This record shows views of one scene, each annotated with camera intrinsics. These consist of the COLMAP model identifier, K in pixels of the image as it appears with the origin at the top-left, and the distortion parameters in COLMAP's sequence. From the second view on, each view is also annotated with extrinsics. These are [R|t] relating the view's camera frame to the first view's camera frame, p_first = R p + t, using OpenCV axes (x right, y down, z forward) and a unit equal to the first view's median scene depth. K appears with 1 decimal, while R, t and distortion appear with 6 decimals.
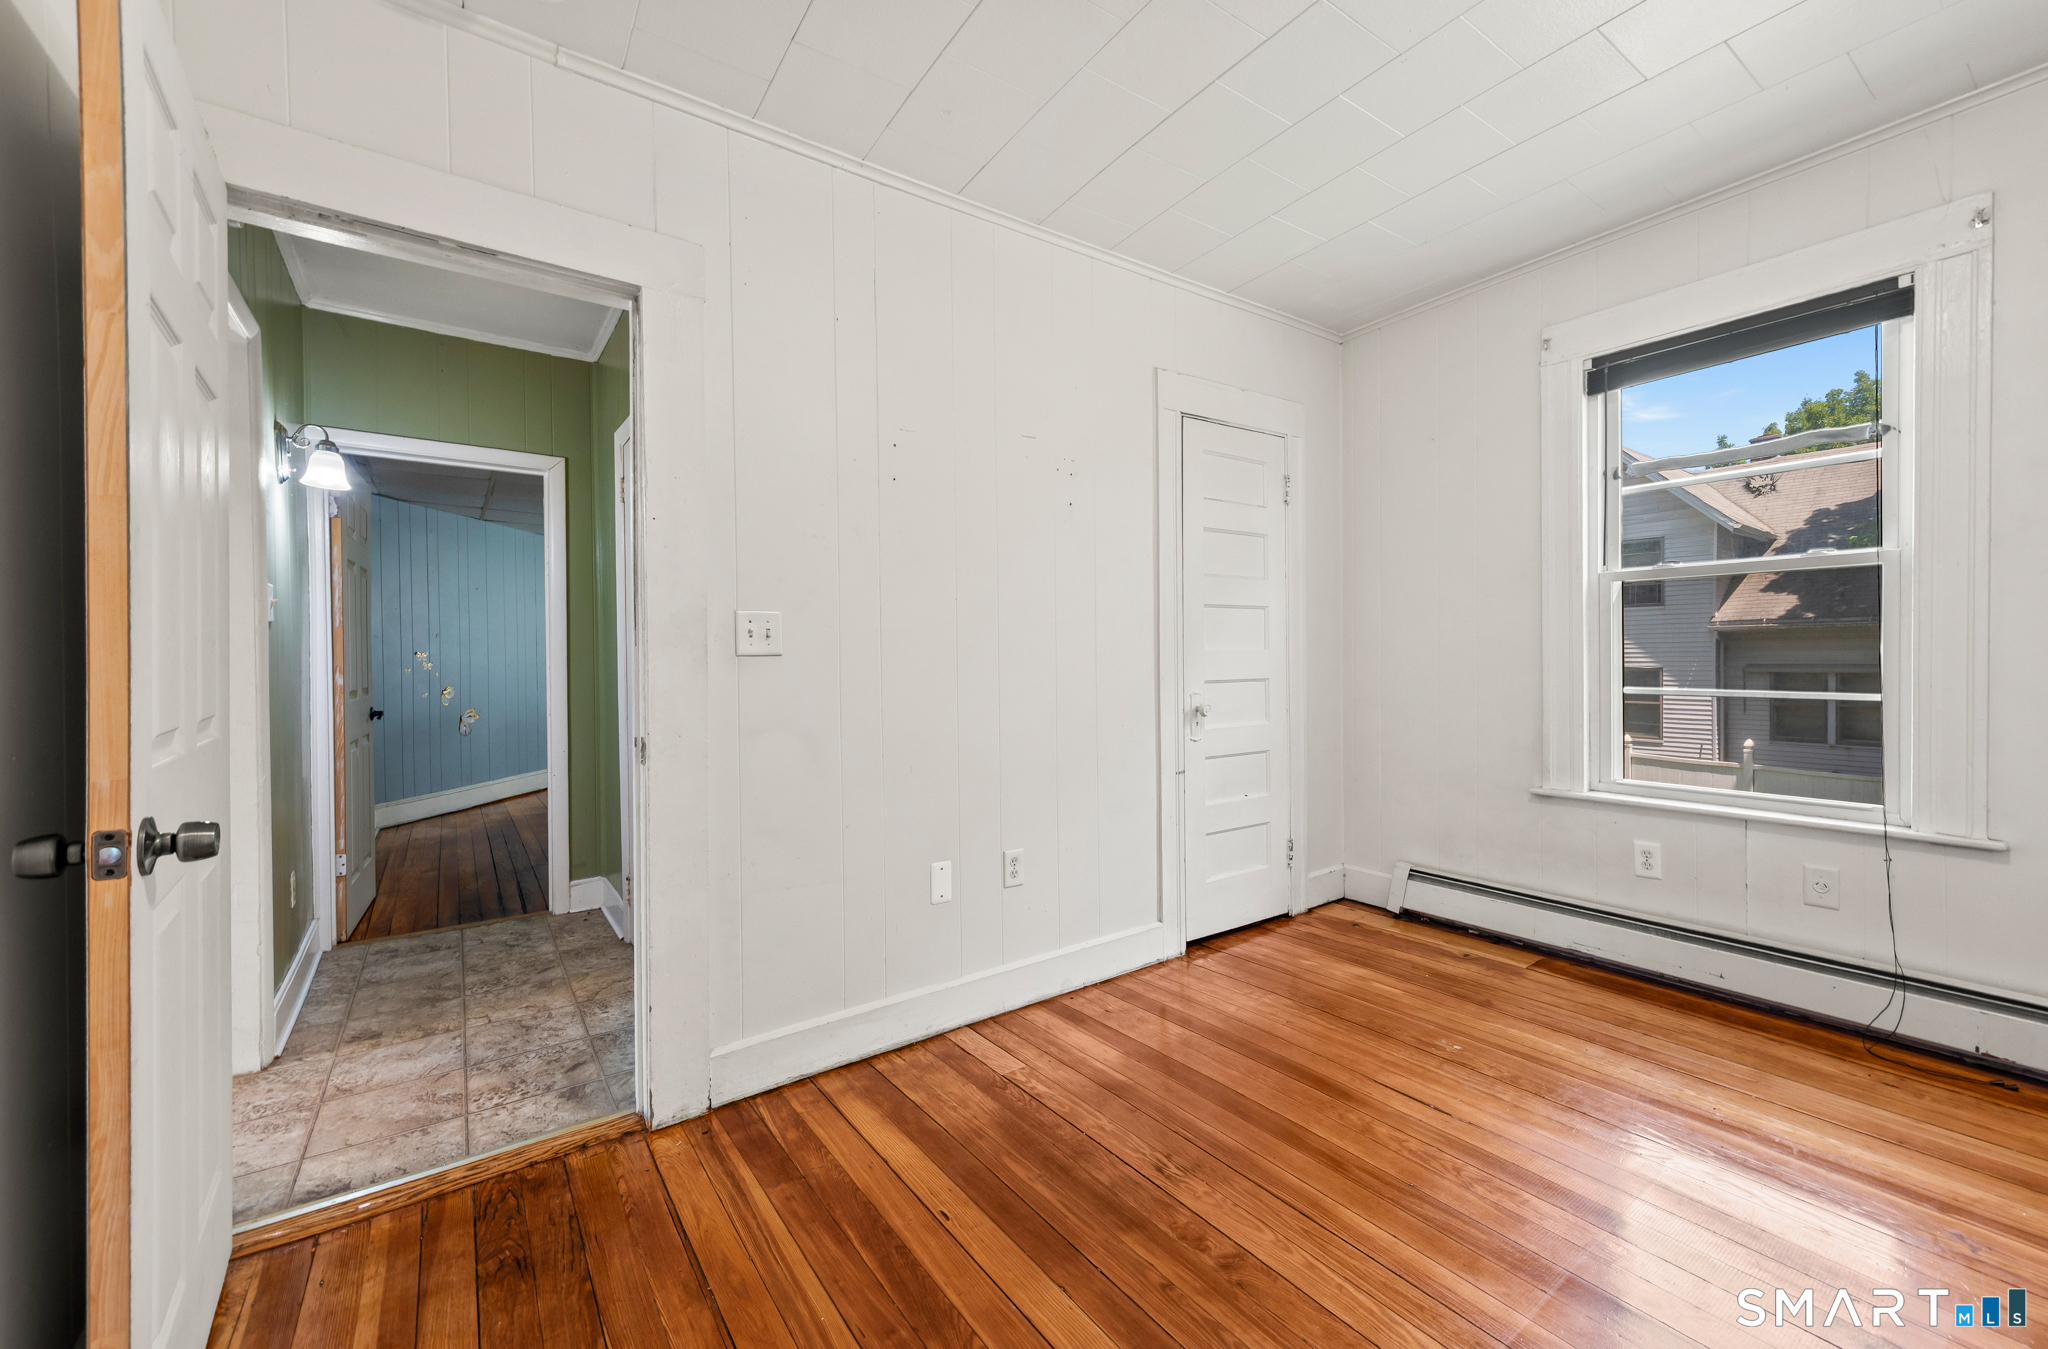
lens RADIAL K [[800.9, 0, 1024.0], [0, 800.9, 674.5], [0, 0, 1]] dist [-0.000135, -0.000036]
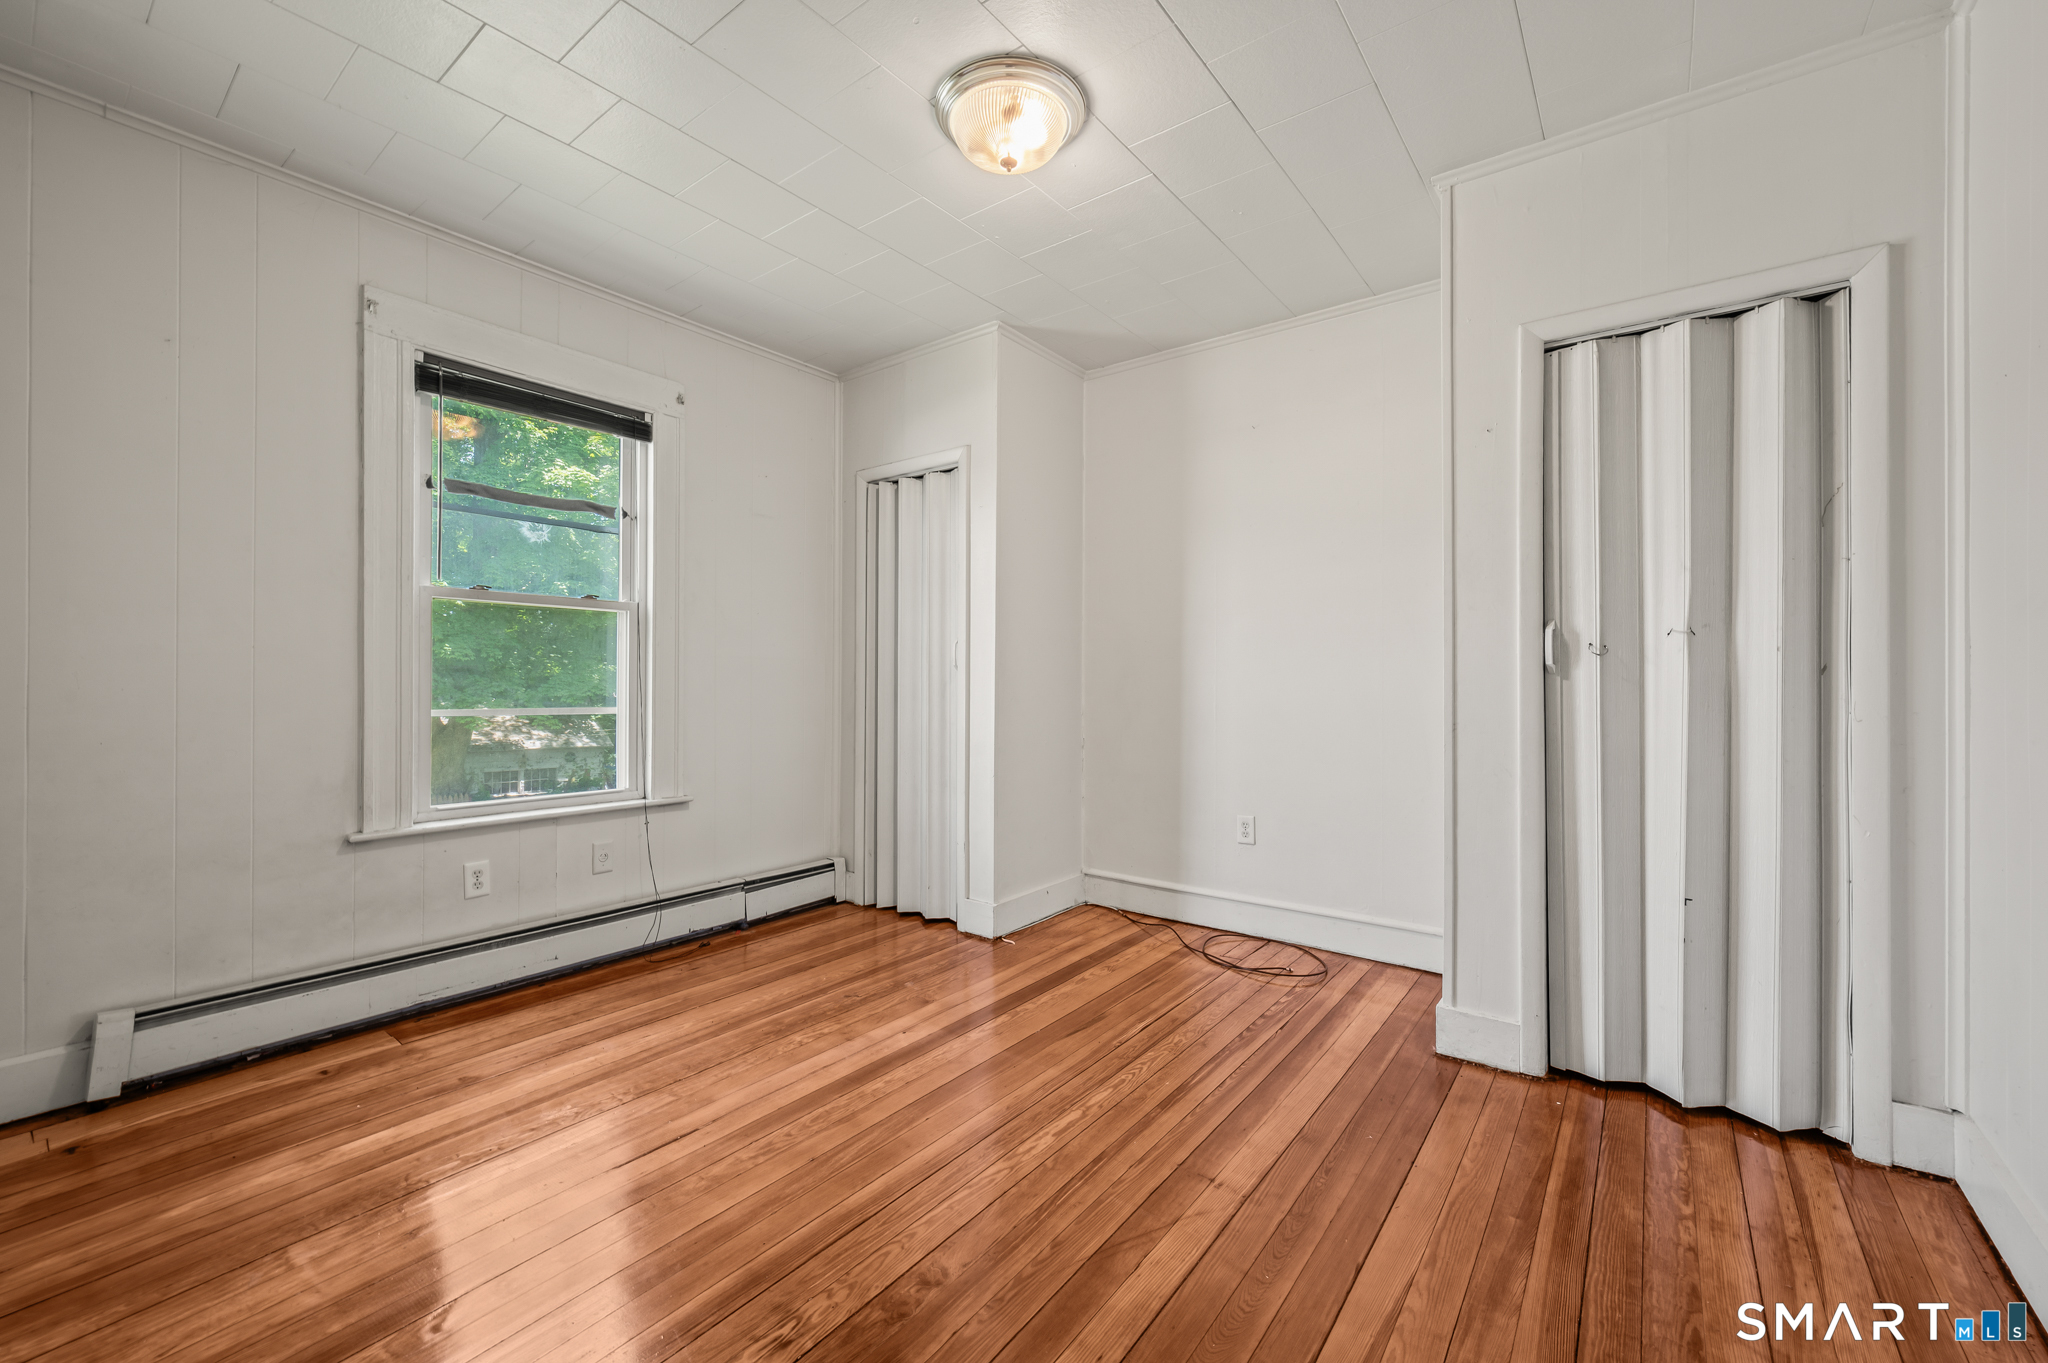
lens RADIAL K [[839.3, 0, 1015.2], [0, 839.3, 686.1], [0, 0, 1]] dist [-0.000307, -0.000075]
pose [[-0.304925, 0.003306, 0.952371, -0.440507], [0.018744, 0.999821, 0.002531, -0.001080], [-0.952192, 0.018623, -0.304932, 0.689099]]
